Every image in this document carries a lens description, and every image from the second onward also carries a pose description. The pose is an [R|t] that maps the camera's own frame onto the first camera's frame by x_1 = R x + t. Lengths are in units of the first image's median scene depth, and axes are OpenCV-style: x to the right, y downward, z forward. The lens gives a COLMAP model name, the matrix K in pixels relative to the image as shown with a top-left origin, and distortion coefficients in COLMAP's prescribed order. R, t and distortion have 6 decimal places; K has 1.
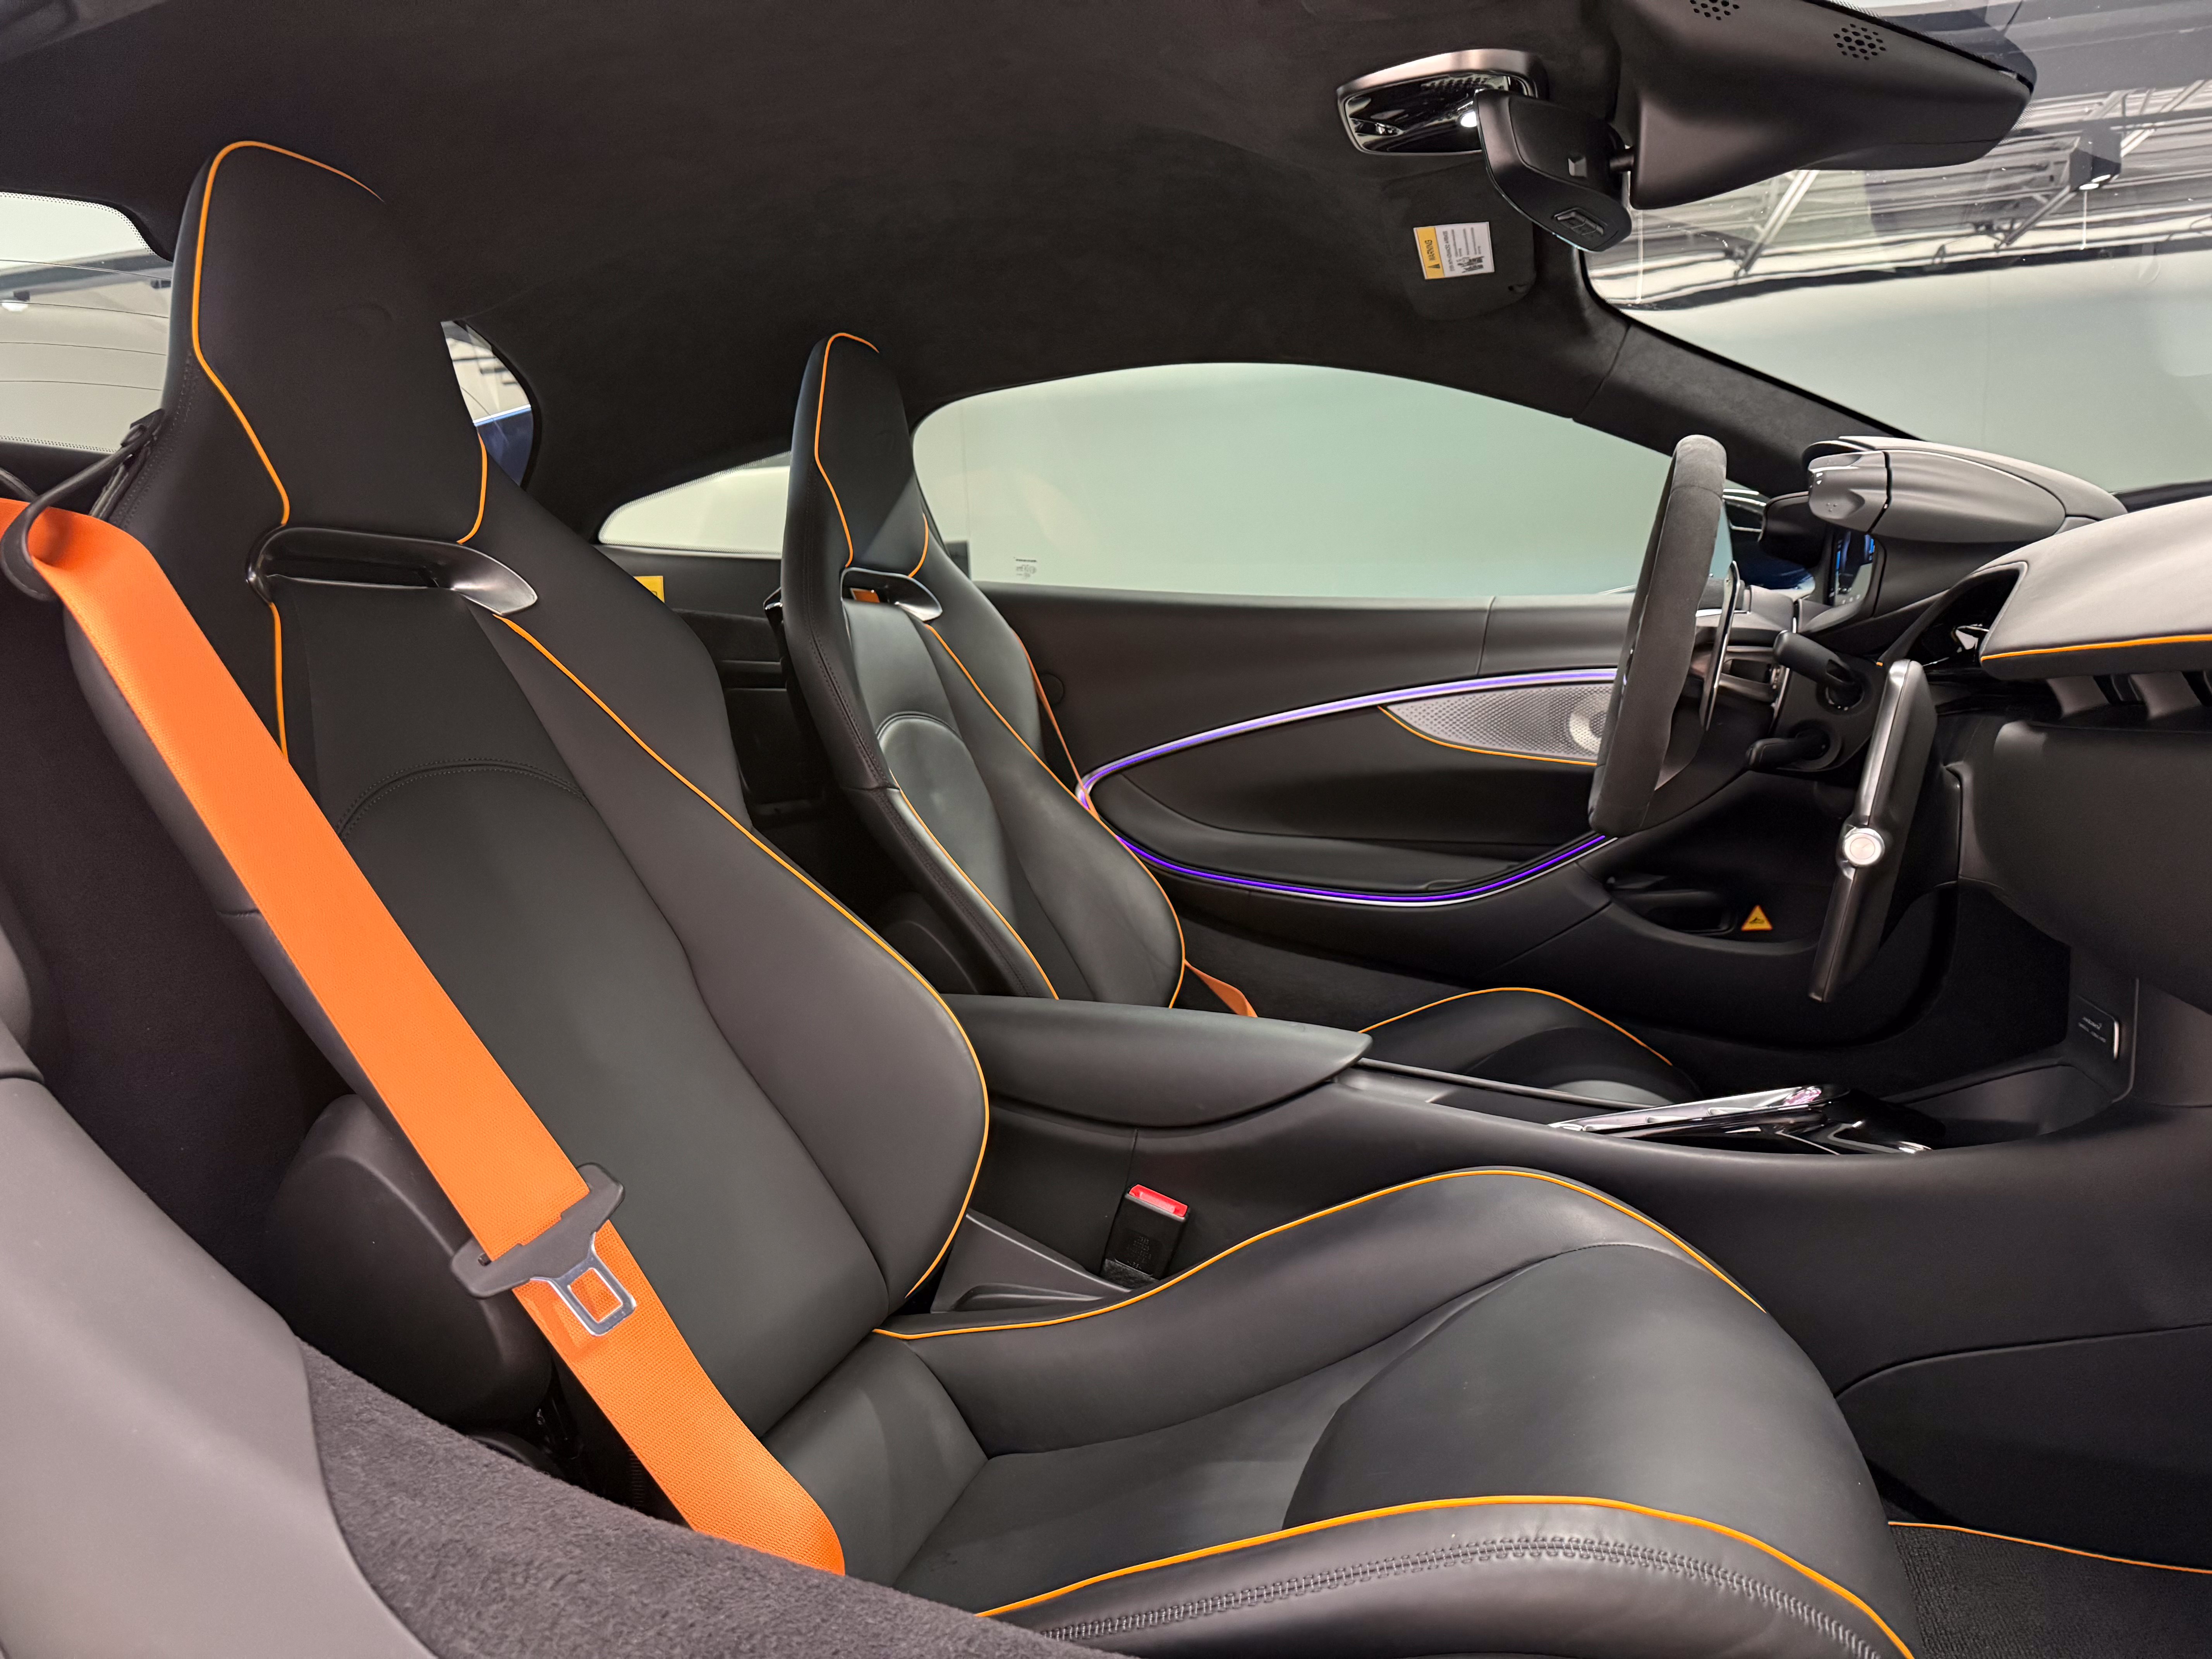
lens RADIAL K [[1558.3, 0, 1061.5], [0, 1558.3, 809.6], [0, 0, 1]] dist [0.095956, -0.155510]
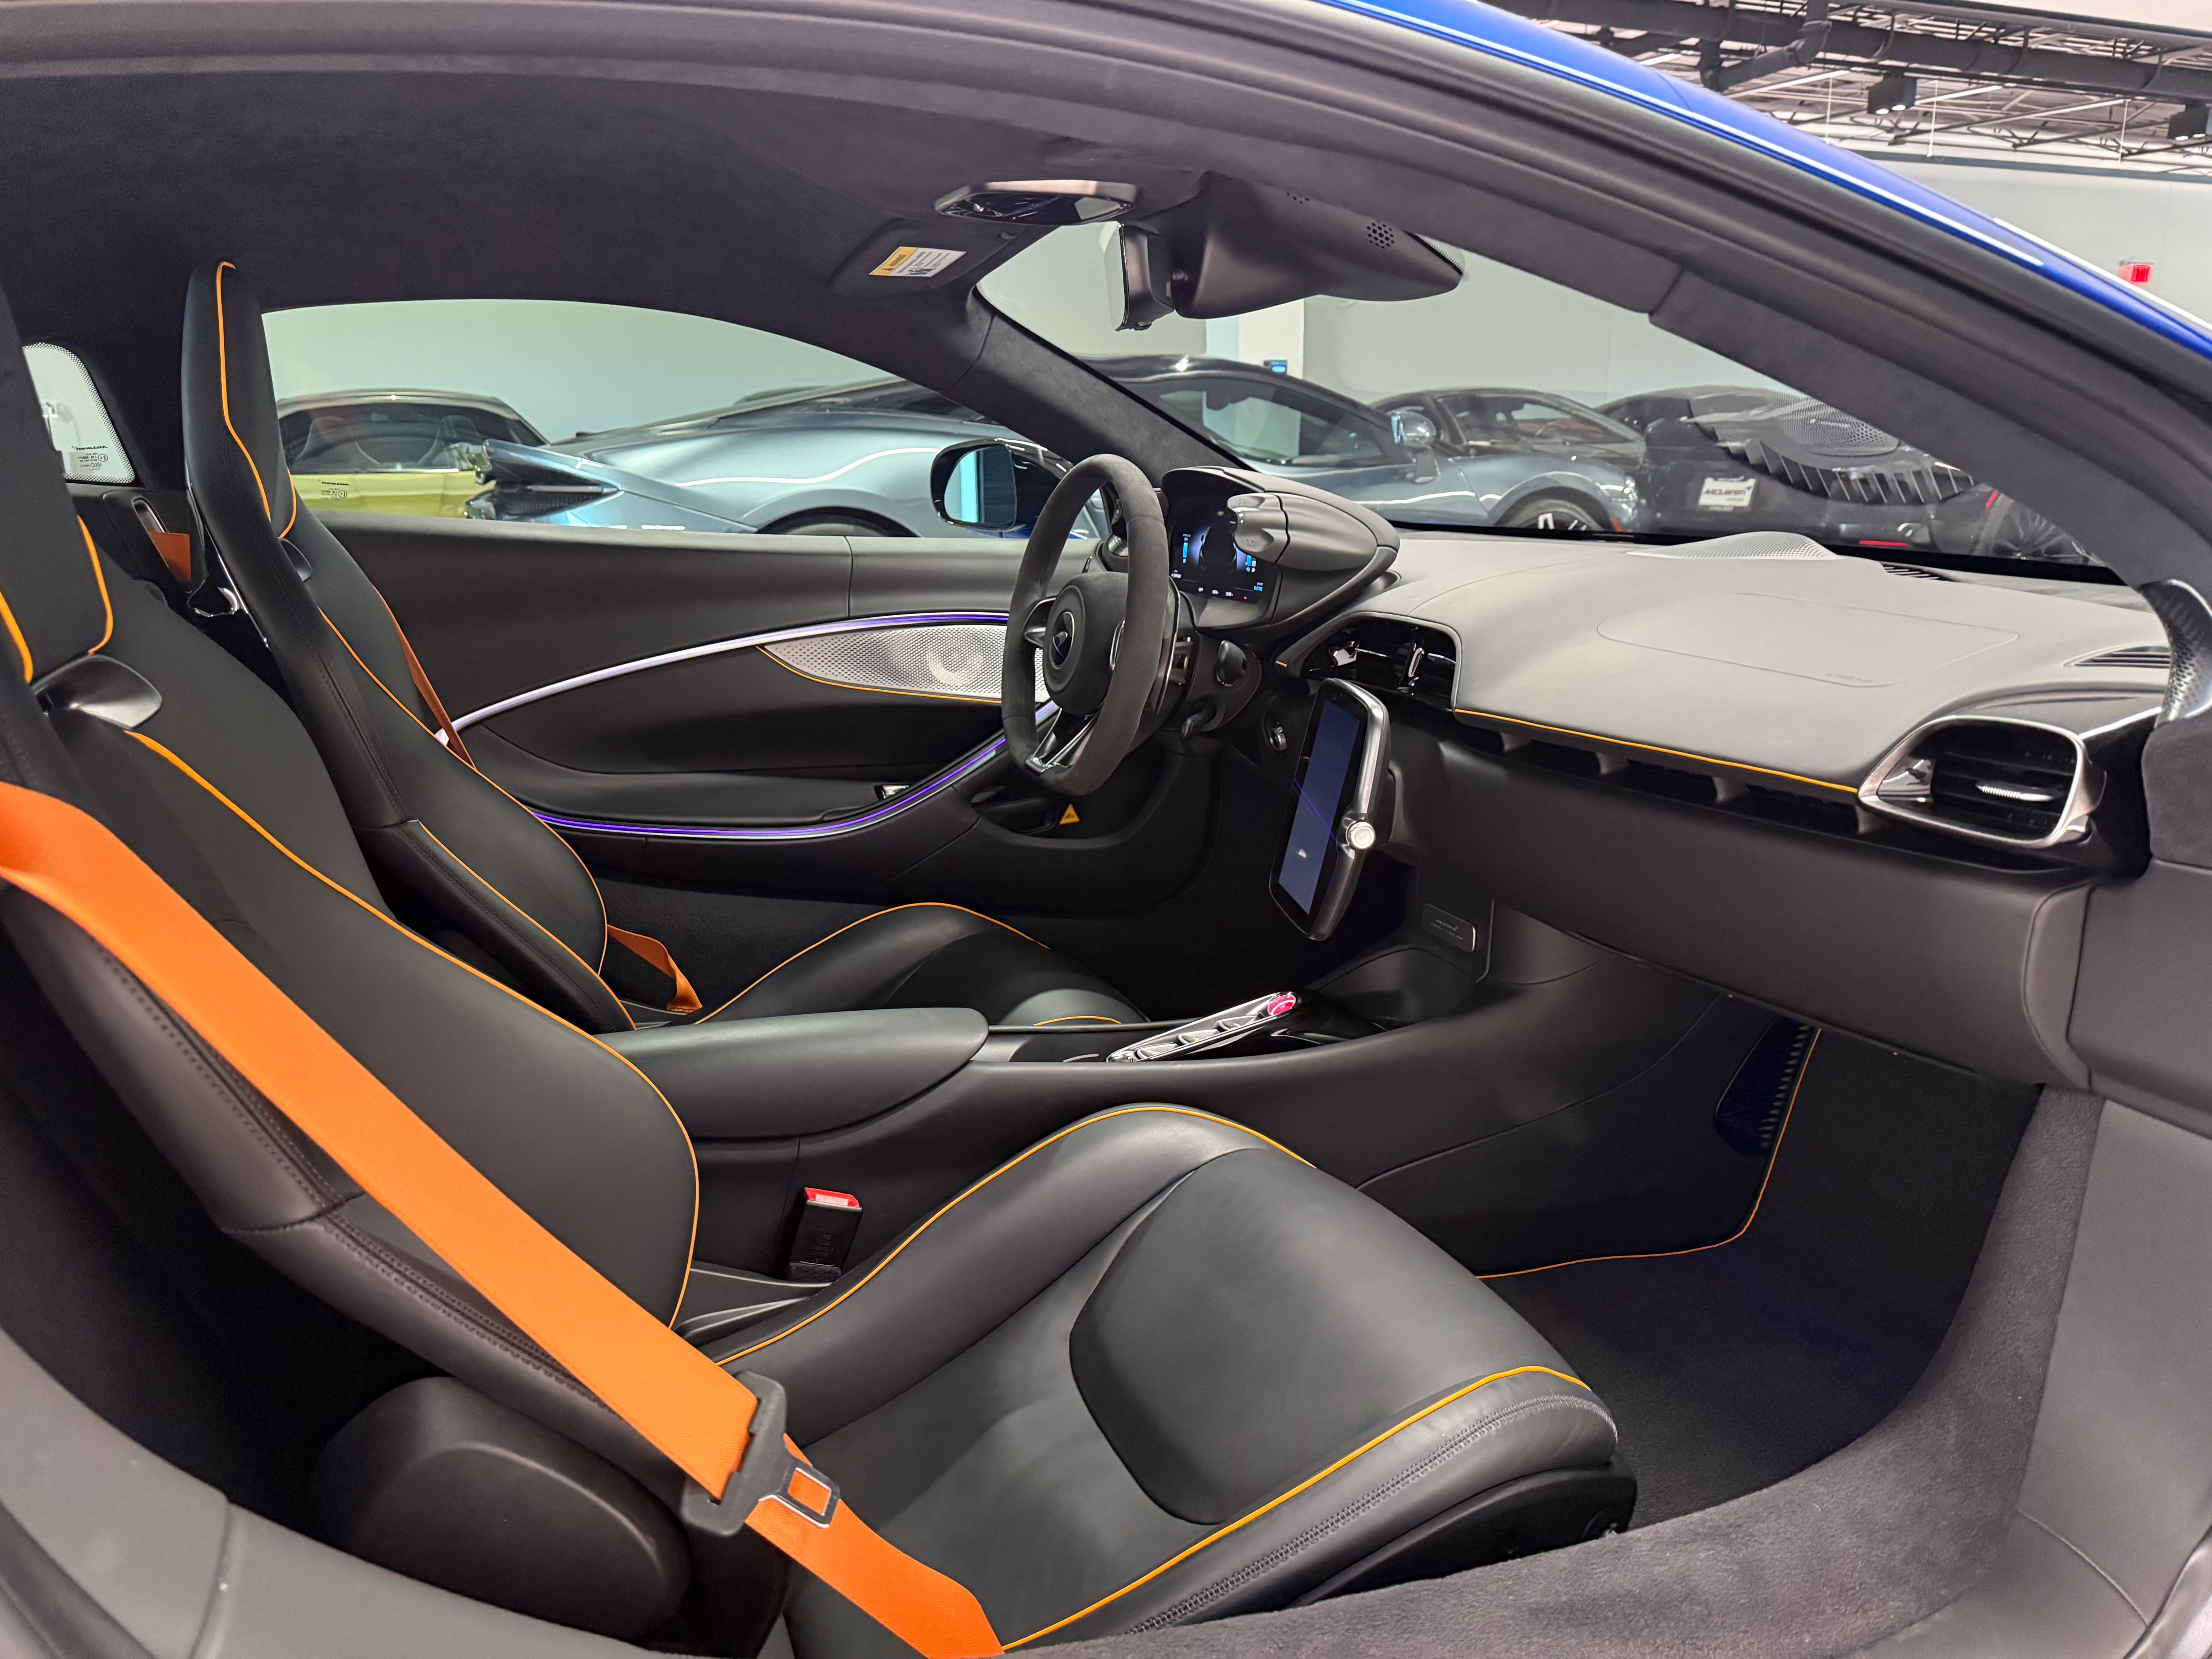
lens RADIAL K [[1581.1, 0, 1098.0], [0, 1581.1, 834.3], [0, 0, 1]] dist [0.010779, -0.021173]
pose [[0.780627, -0.126048, 0.612154, -0.422920], [0.025610, 0.985080, 0.170179, -0.177924], [-0.624472, -0.117169, 0.772209, 0.058632]]
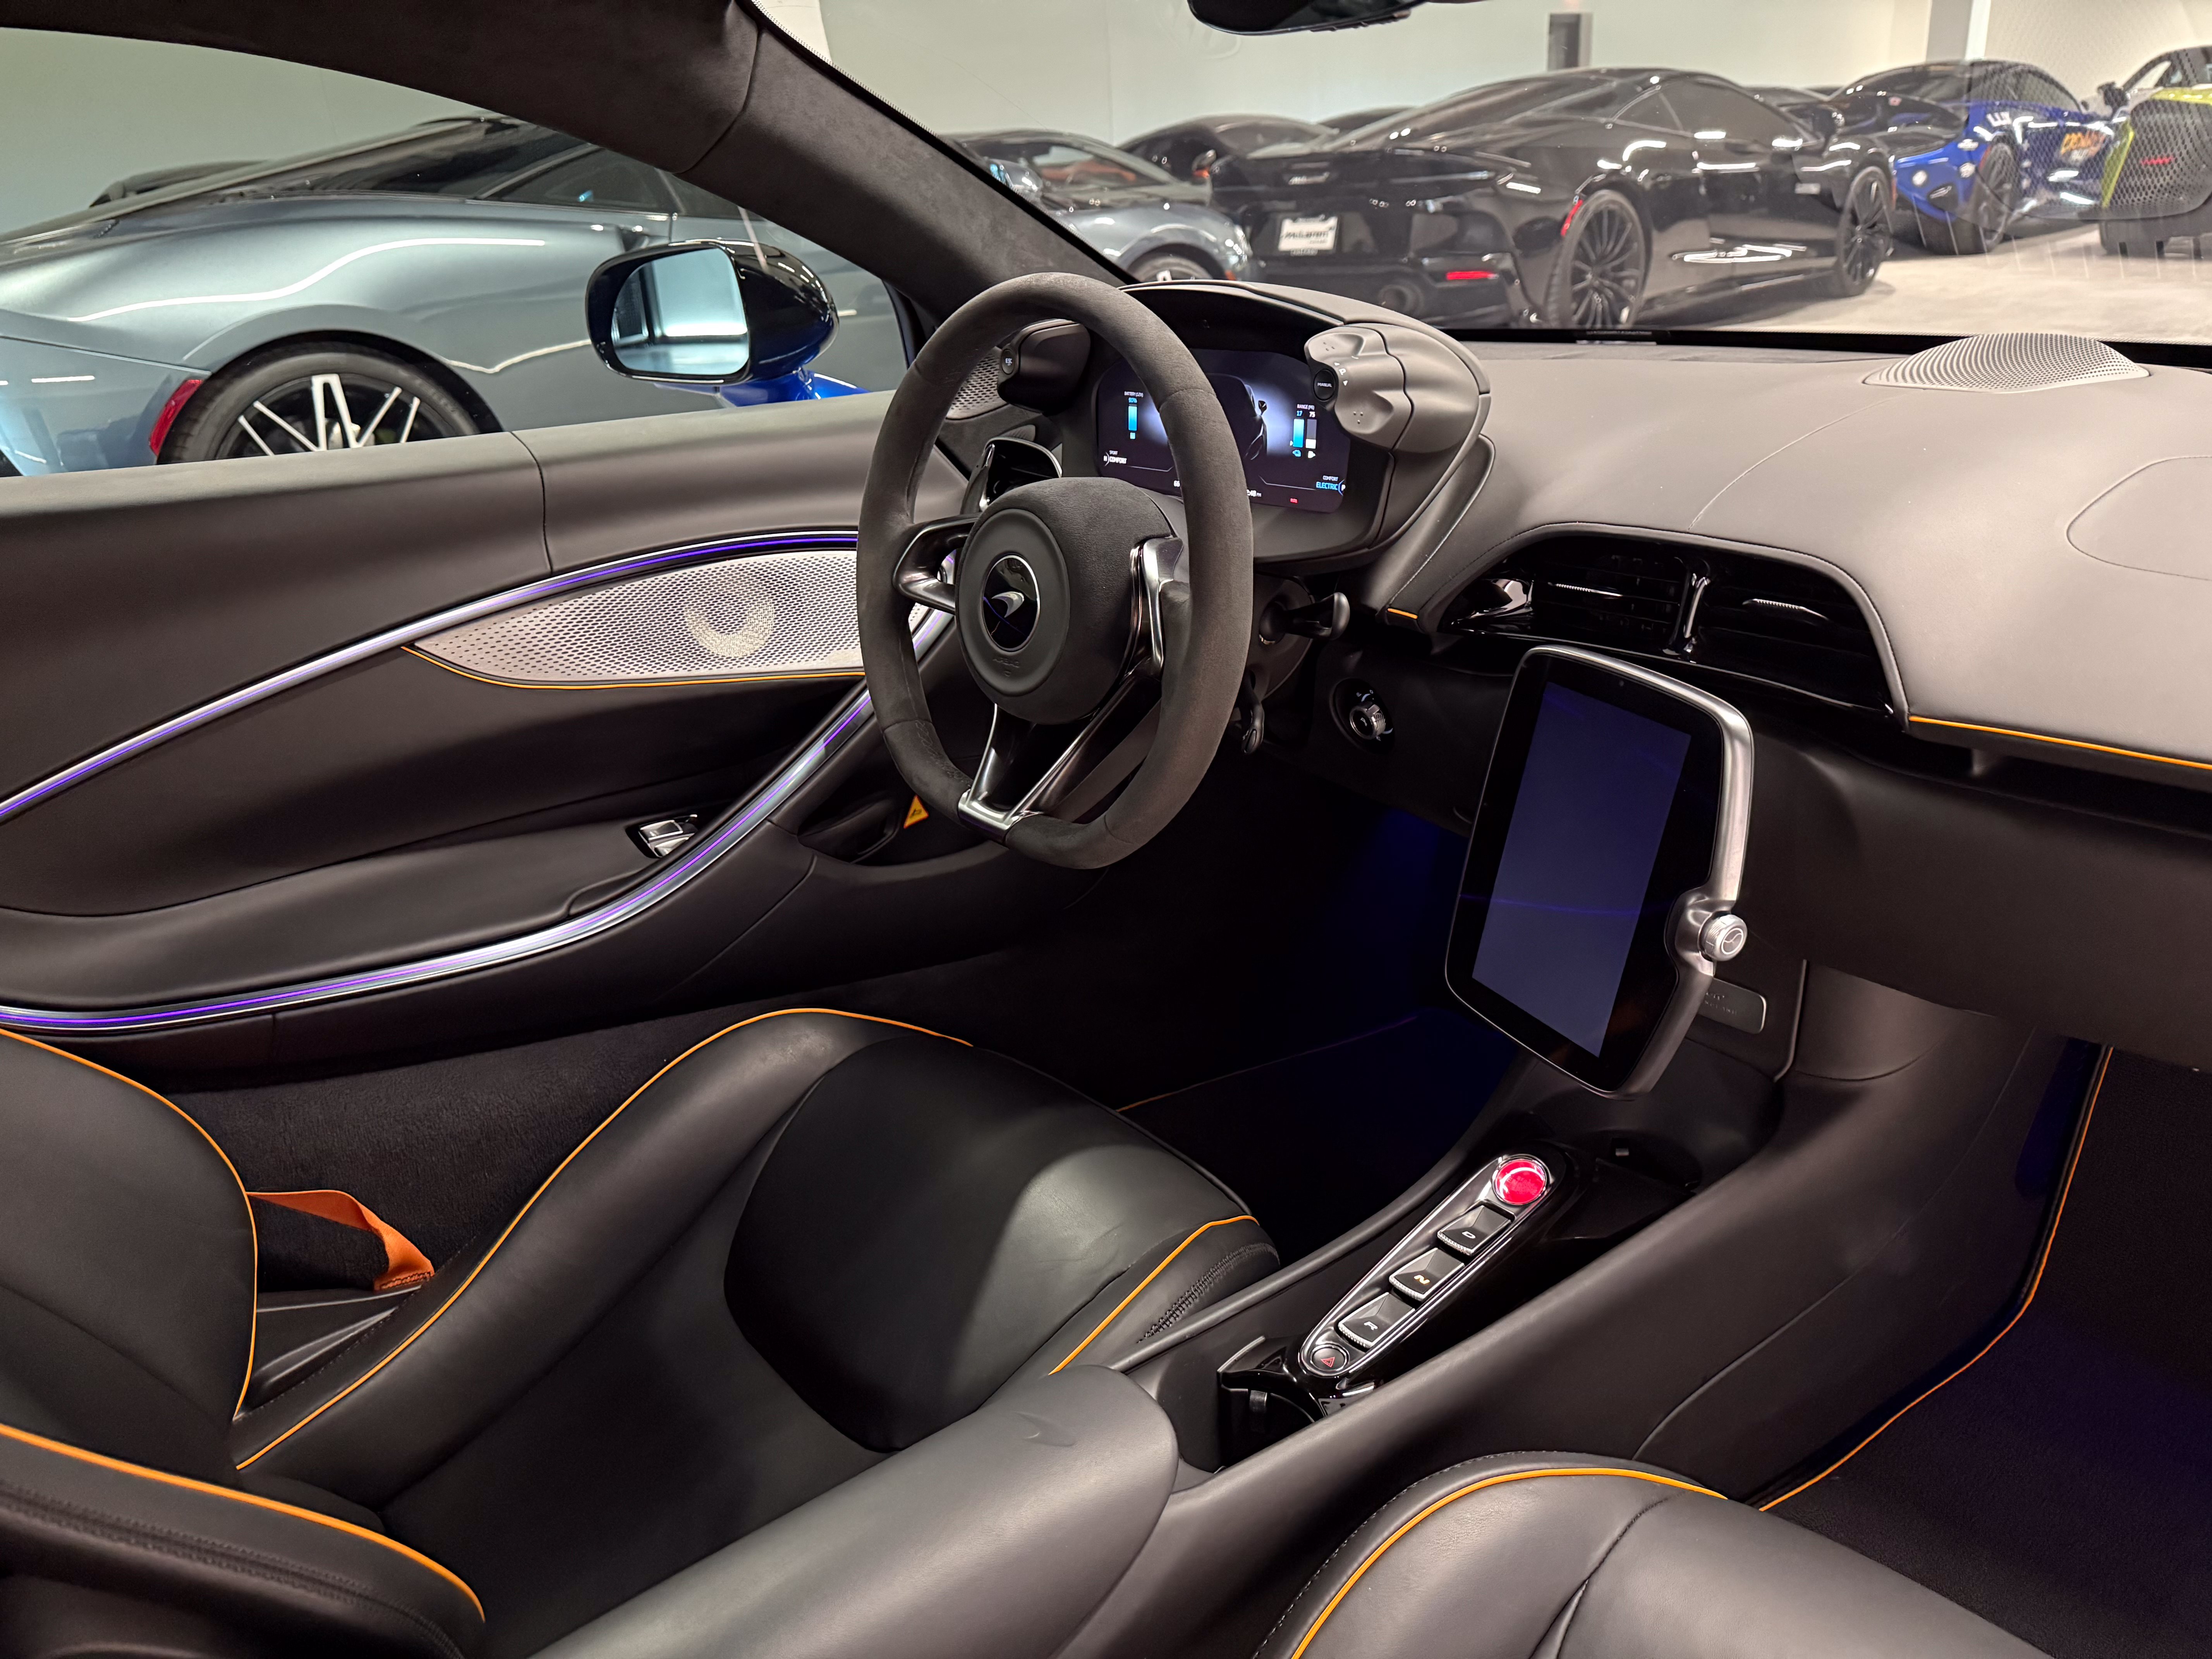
lens RADIAL K [[1574.6, 0, 1106.0], [0, 1574.6, 829.5], [0, 0, 1]] dist [0.056702, -0.175271]
pose [[0.544081, -0.320801, 0.775283, -0.219375], [0.097822, 0.941971, 0.321124, -0.257441], [-0.833311, -0.098878, 0.543890, 0.670602]]
